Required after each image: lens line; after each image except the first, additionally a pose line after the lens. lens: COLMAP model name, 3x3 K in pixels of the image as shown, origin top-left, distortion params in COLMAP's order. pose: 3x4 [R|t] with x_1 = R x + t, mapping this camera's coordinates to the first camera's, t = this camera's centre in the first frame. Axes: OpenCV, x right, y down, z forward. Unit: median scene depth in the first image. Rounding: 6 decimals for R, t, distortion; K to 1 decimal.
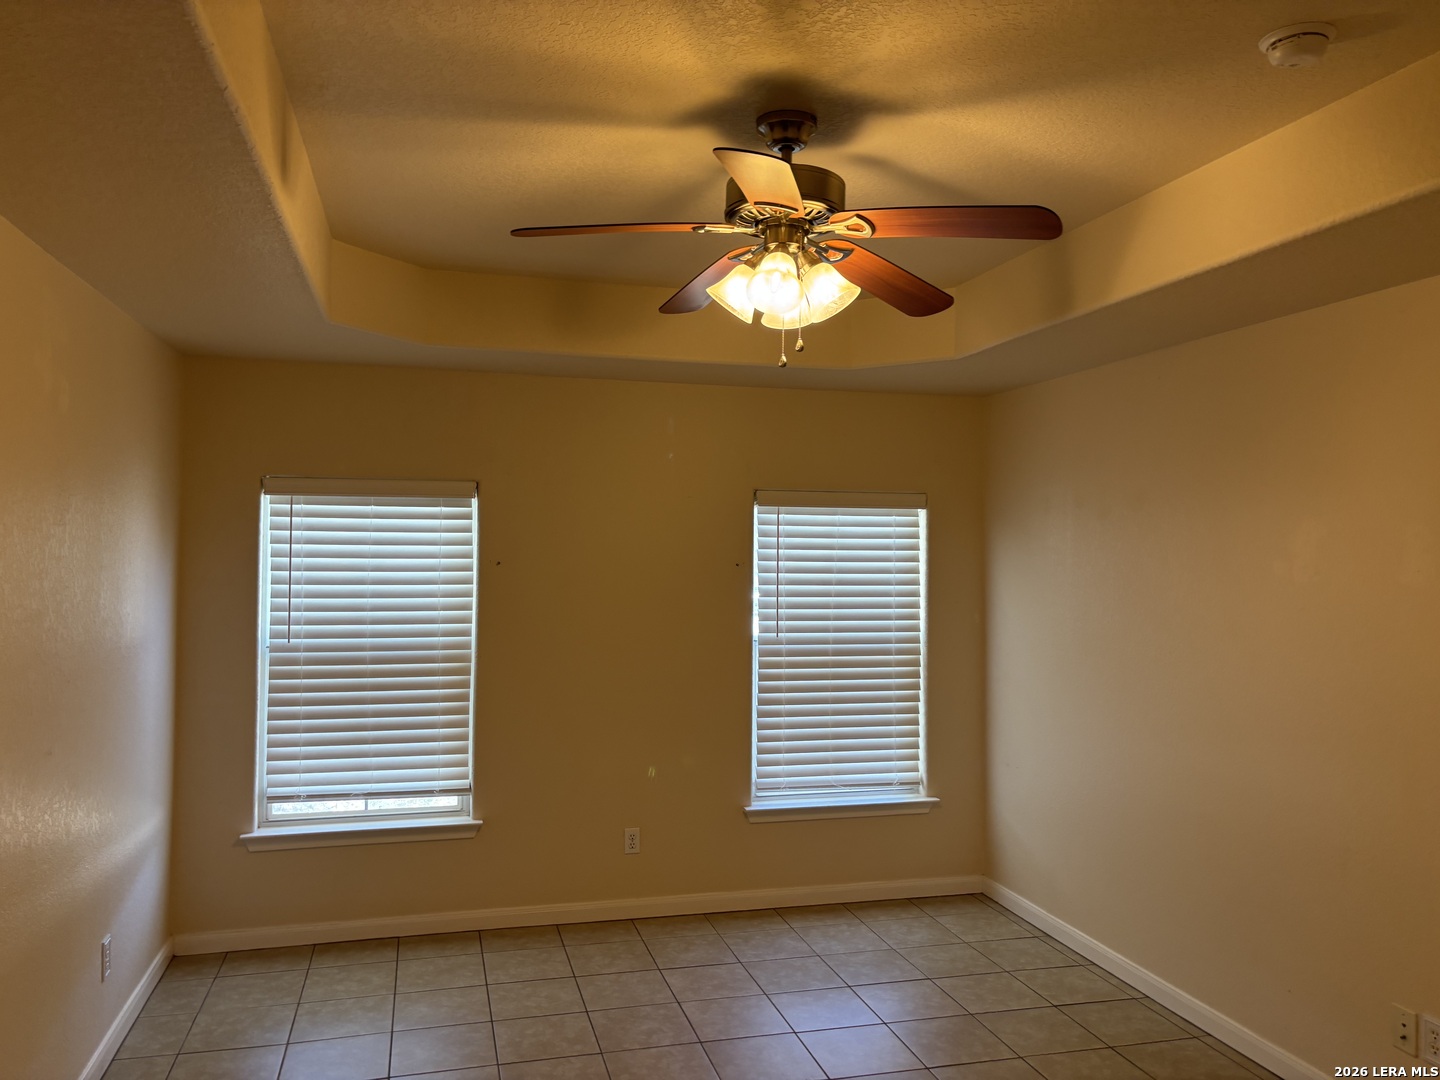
lens RADIAL K [[1090.0, 0, 718.6], [0, 1090.0, 538.1], [0, 0, 1]] dist [0.063882, -0.072878]
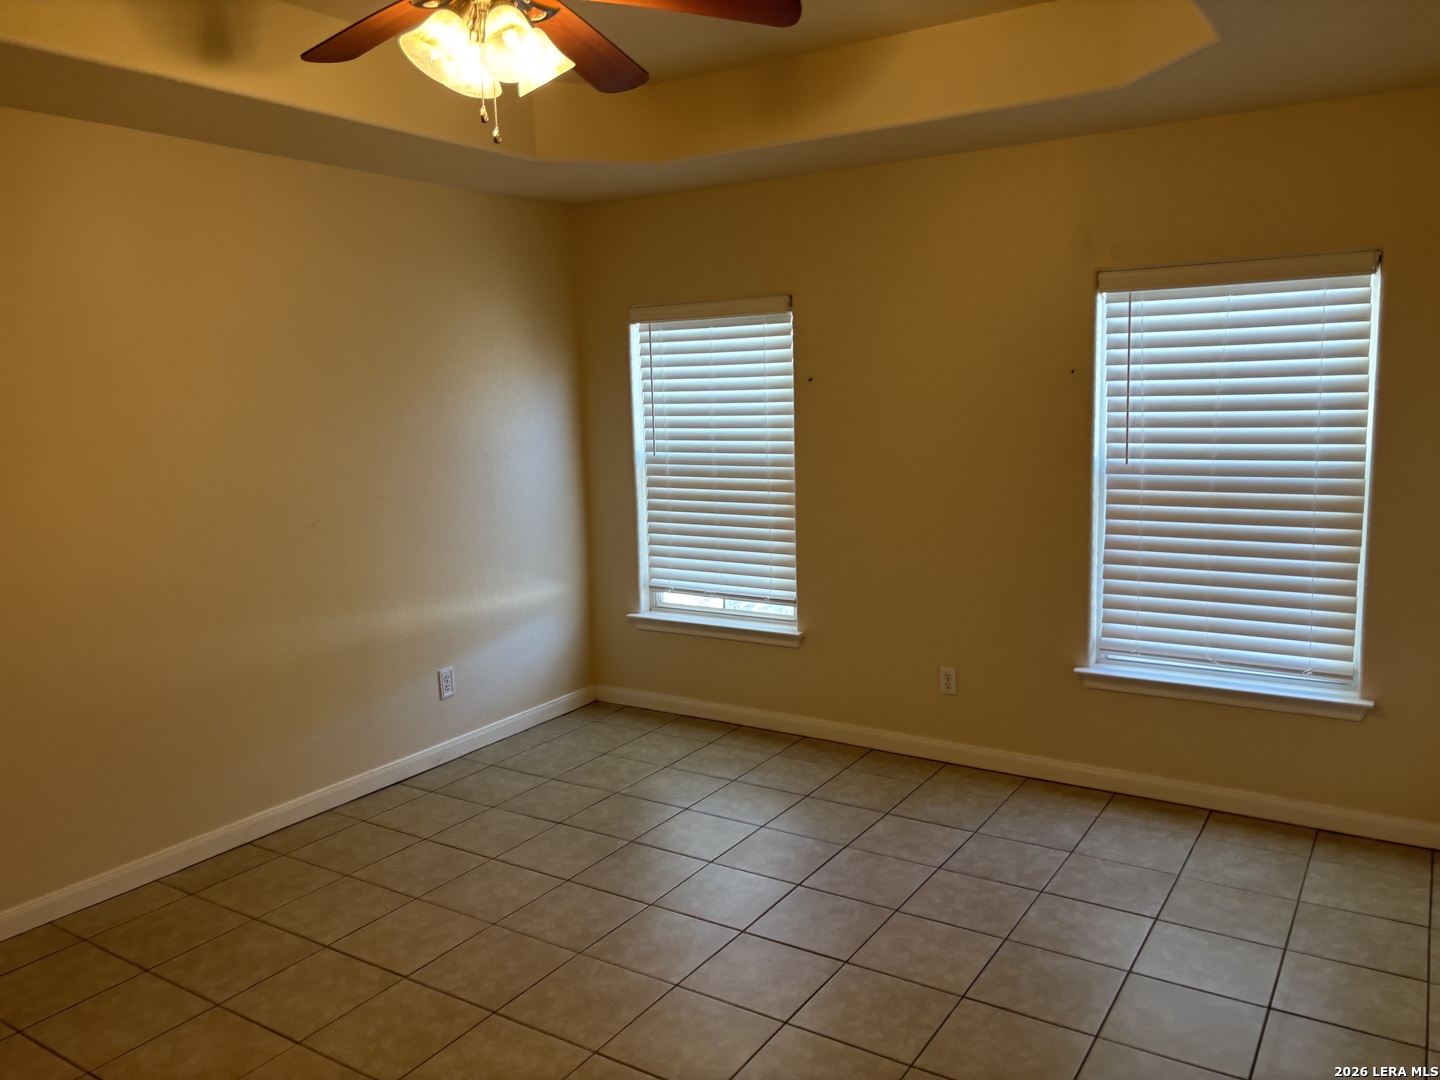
lens RADIAL K [[1090.0, 0, 750.9], [0, 1090.0, 525.6], [0, 0, 1]] dist [0.063882, -0.072878]
pose [[0.672165, 0.067262, -0.737340, 0.495901], [0.044420, 0.990408, 0.130841, 0.022778], [0.739067, -0.120699, 0.662730, 0.303404]]
